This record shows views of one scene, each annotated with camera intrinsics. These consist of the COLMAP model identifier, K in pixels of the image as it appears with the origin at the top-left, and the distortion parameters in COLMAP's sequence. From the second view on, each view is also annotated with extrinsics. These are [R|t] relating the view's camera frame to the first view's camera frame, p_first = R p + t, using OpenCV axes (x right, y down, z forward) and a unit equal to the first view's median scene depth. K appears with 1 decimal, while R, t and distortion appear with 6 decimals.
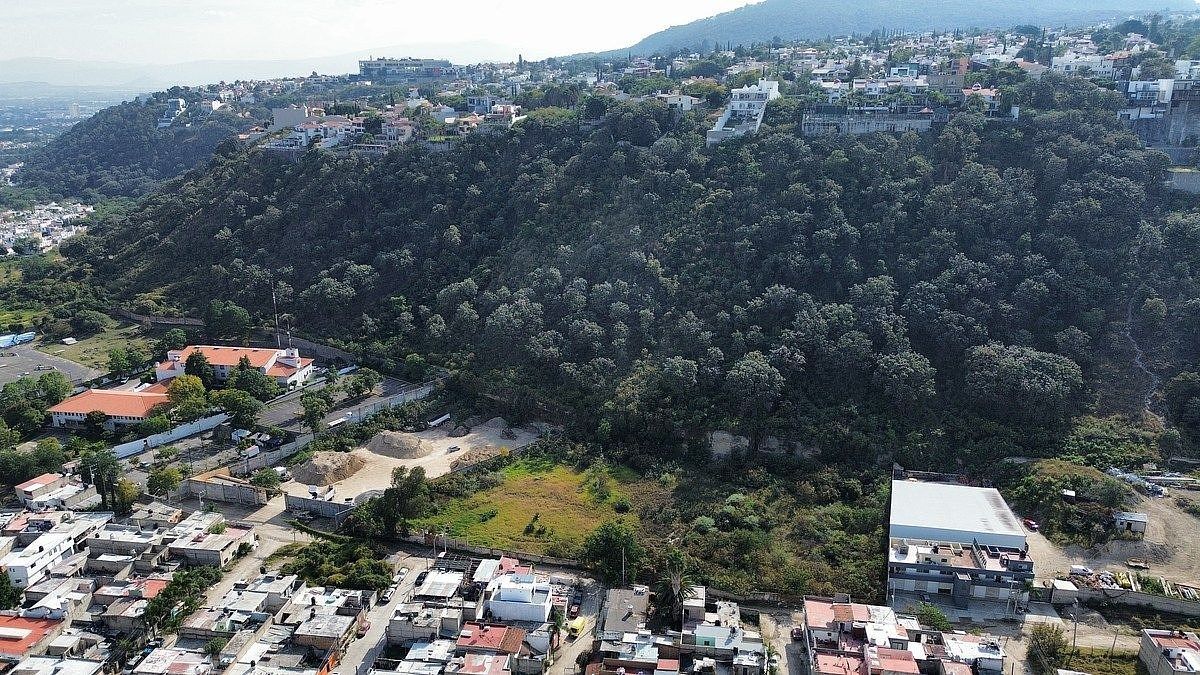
lens RADIAL K [[846.7, 0, 600.8], [0, 846.7, 338.1], [0, 0, 1]] dist [0.077011, -0.074079]
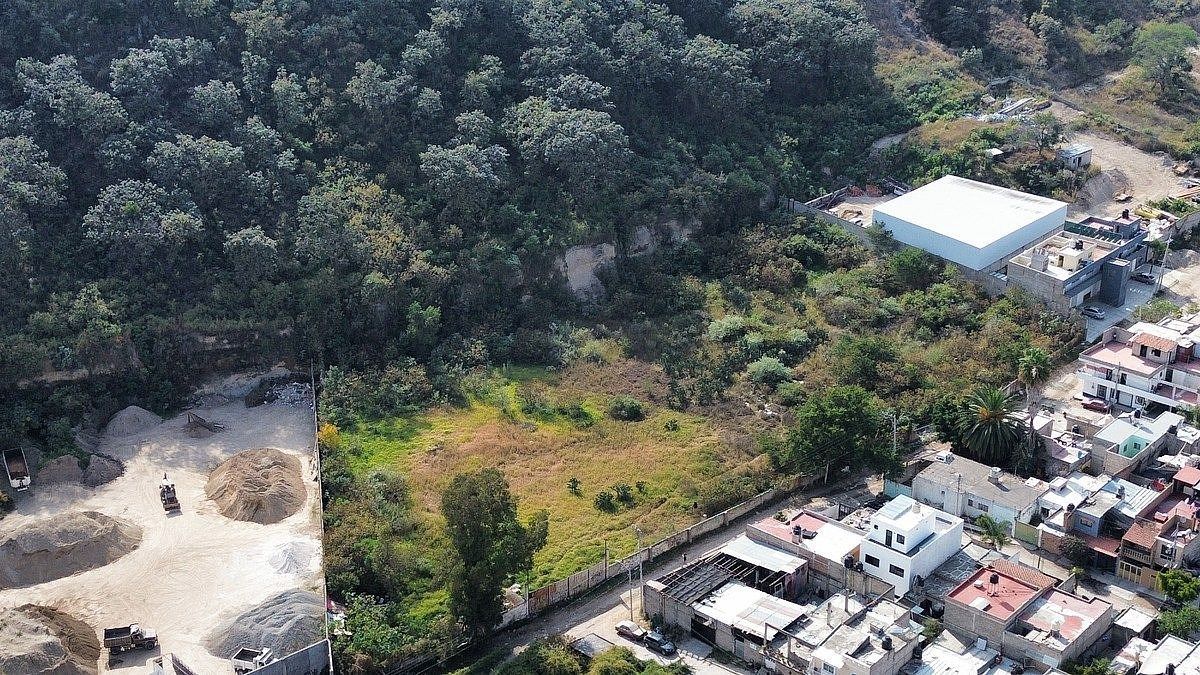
lens RADIAL K [[1685.1, 0, 596.9], [0, 1685.1, 345.3], [0, 0, 1]] dist [0.095741, 0.000000]
pose [[0.542626, -0.349821, 0.763664, -0.679153], [0.245890, 0.935478, 0.253808, -0.100775], [-0.803178, 0.050055, 0.593632, 0.328611]]
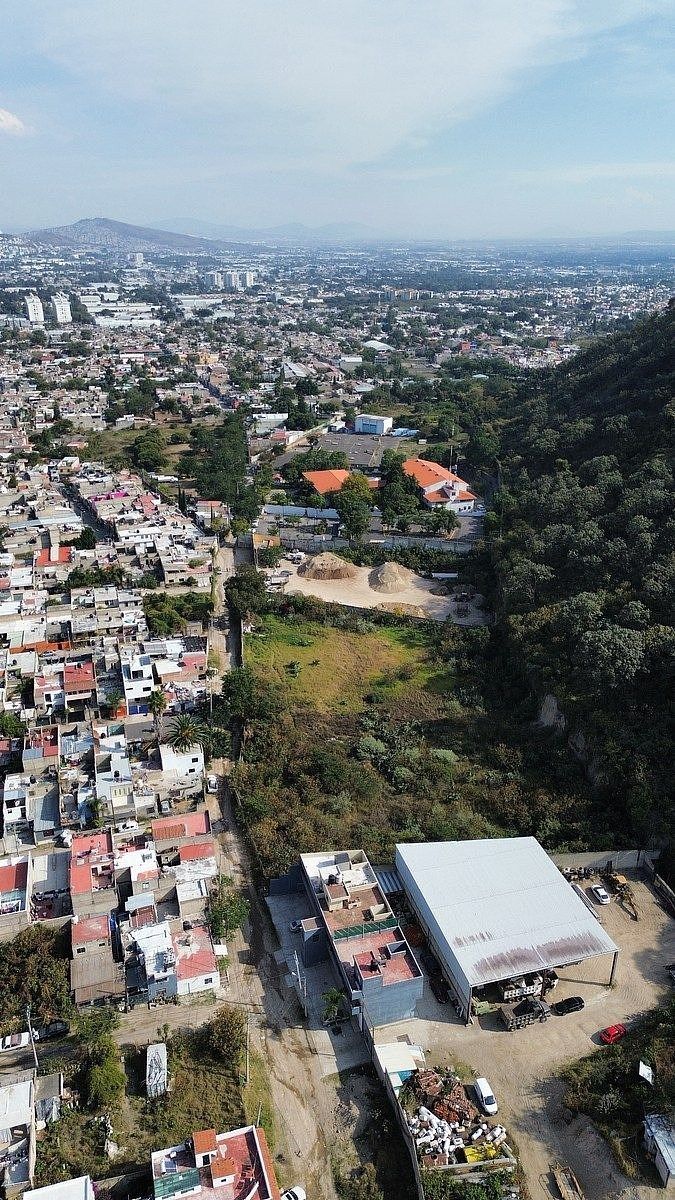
lens RADIAL K [[846.7, 0, 334.4], [0, 846.7, 593.7], [0, 0, 1]] dist [0.077011, -0.074079]
pose [[0.426254, 0.360144, -0.829821, 0.628784], [-0.271369, 0.925991, 0.262488, -0.116710], [0.862940, 0.113301, 0.492439, 0.431029]]
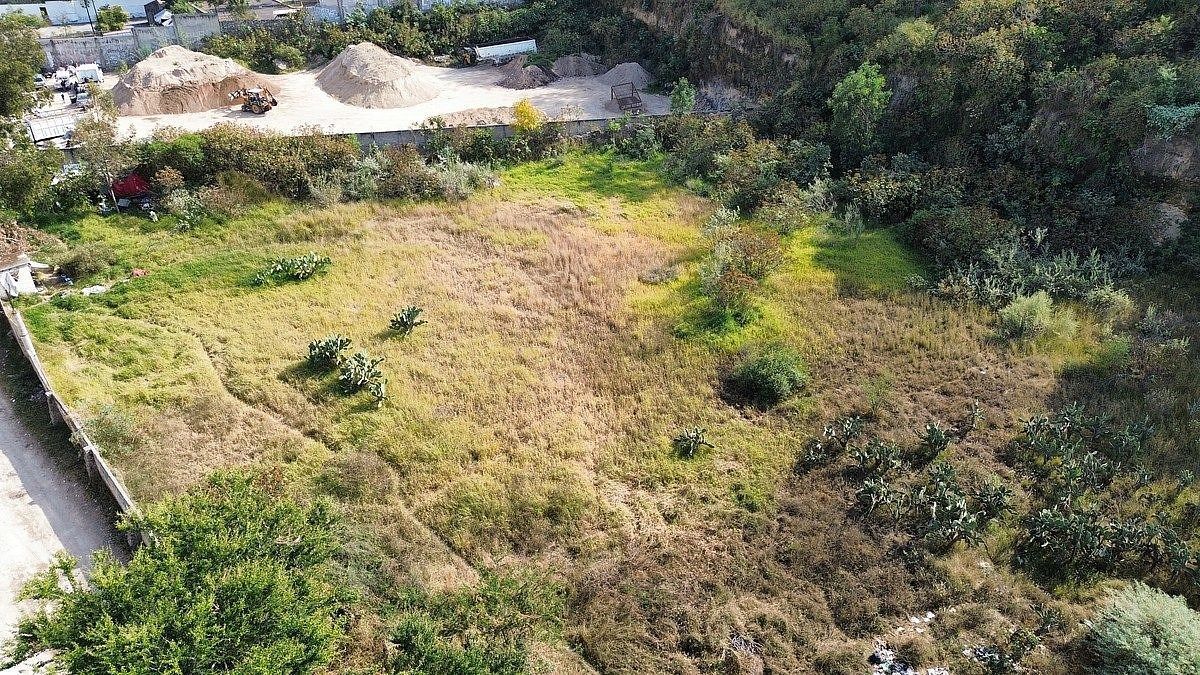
lens RADIAL K [[846.7, 0, 595.8], [0, 846.7, 346.1], [0, 0, 1]] dist [0.077011, -0.074079]
pose [[0.862899, 0.269788, -0.427340, 0.070504], [-0.153778, 0.945658, 0.286501, 0.114544], [0.481413, -0.181506, 0.857495, 0.682359]]
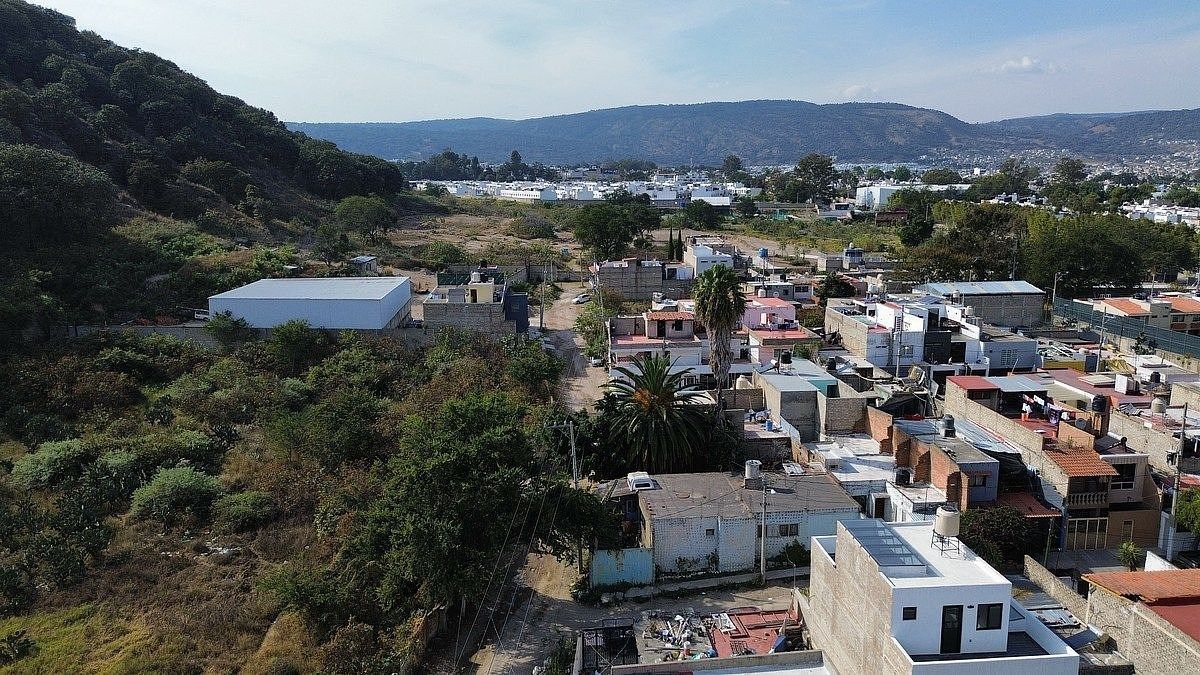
lens RADIAL K [[846.7, 0, 599.2], [0, 846.7, 332.1], [0, 0, 1]] dist [0.077011, -0.074079]
pose [[-0.237193, -0.173674, 0.955812, -0.180923], [0.292036, 0.925633, 0.240662, 0.107044], [-0.926528, 0.336215, -0.168834, 0.725506]]
